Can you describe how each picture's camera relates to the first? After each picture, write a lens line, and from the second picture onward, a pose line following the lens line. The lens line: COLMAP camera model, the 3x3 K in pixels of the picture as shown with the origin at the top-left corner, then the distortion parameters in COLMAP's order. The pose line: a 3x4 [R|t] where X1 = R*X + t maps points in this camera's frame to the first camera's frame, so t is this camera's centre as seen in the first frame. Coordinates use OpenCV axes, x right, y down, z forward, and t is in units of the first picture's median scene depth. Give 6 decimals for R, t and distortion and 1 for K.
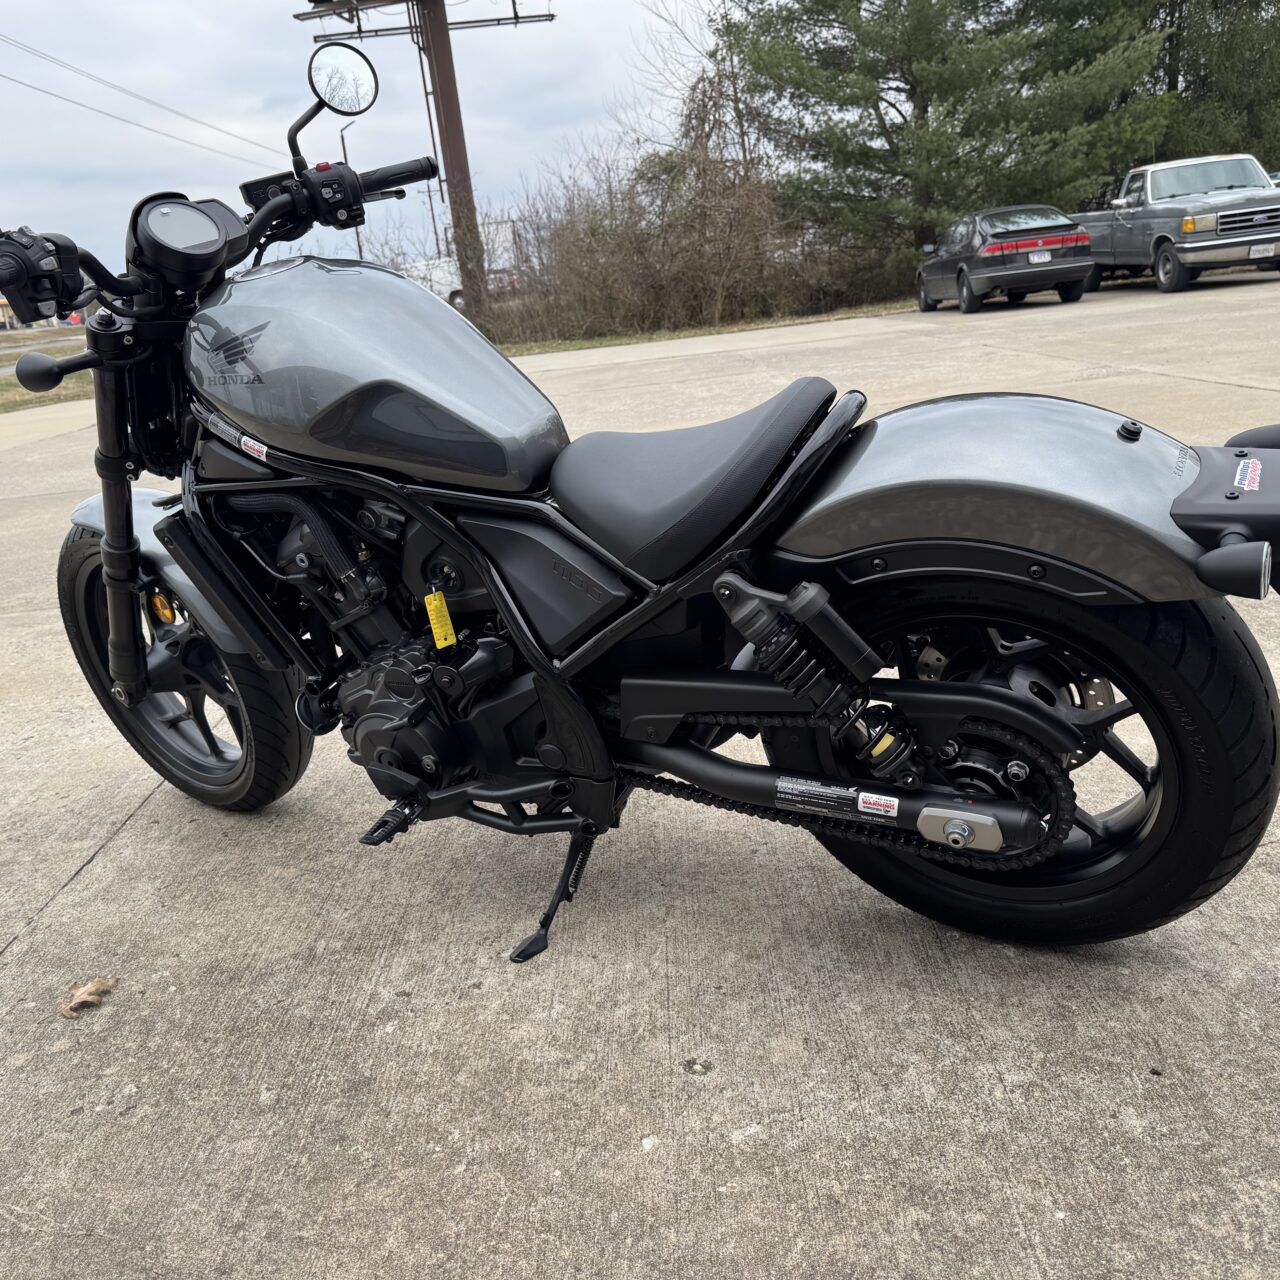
lens RADIAL K [[1145.2, 0, 640.0], [0, 1145.2, 640.0], [0, 0, 1]] dist [0.002556, -0.024840]
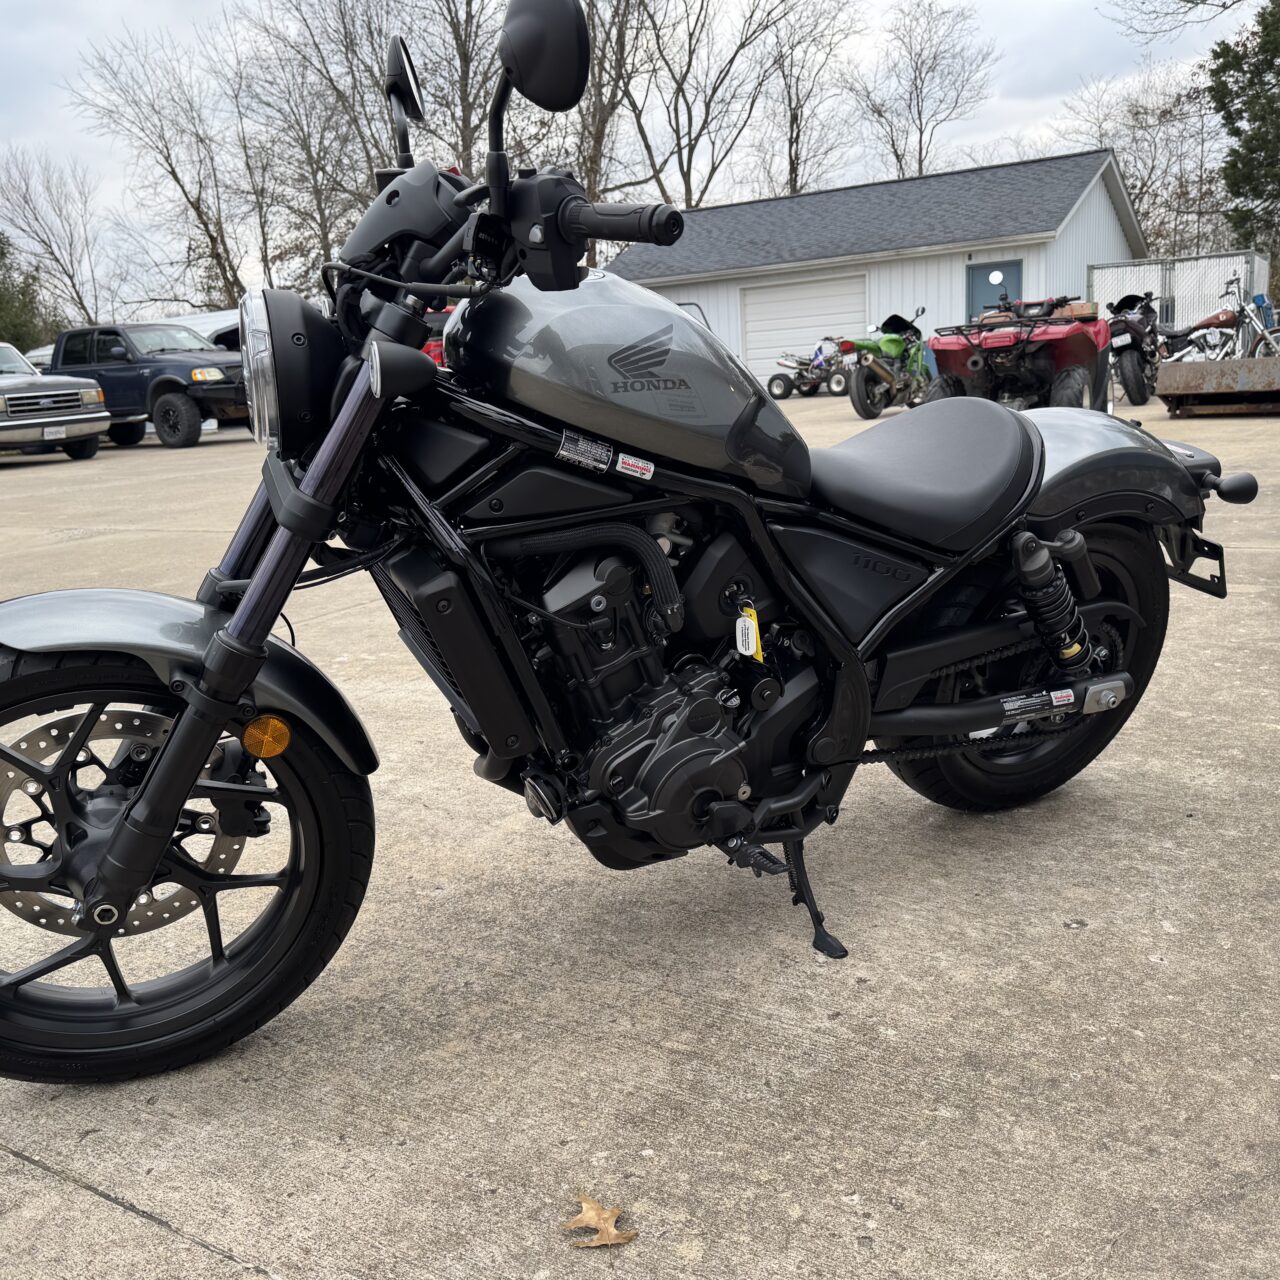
lens RADIAL K [[1156.3, 0, 640.0], [0, 1156.3, 640.0], [0, 0, 1]] dist [0.047435, -0.077886]
pose [[0.567082, -0.124051, 0.814266, -1.052778], [0.249430, 0.968037, -0.026234, -0.011815], [-0.784985, 0.217980, 0.579899, 0.491933]]
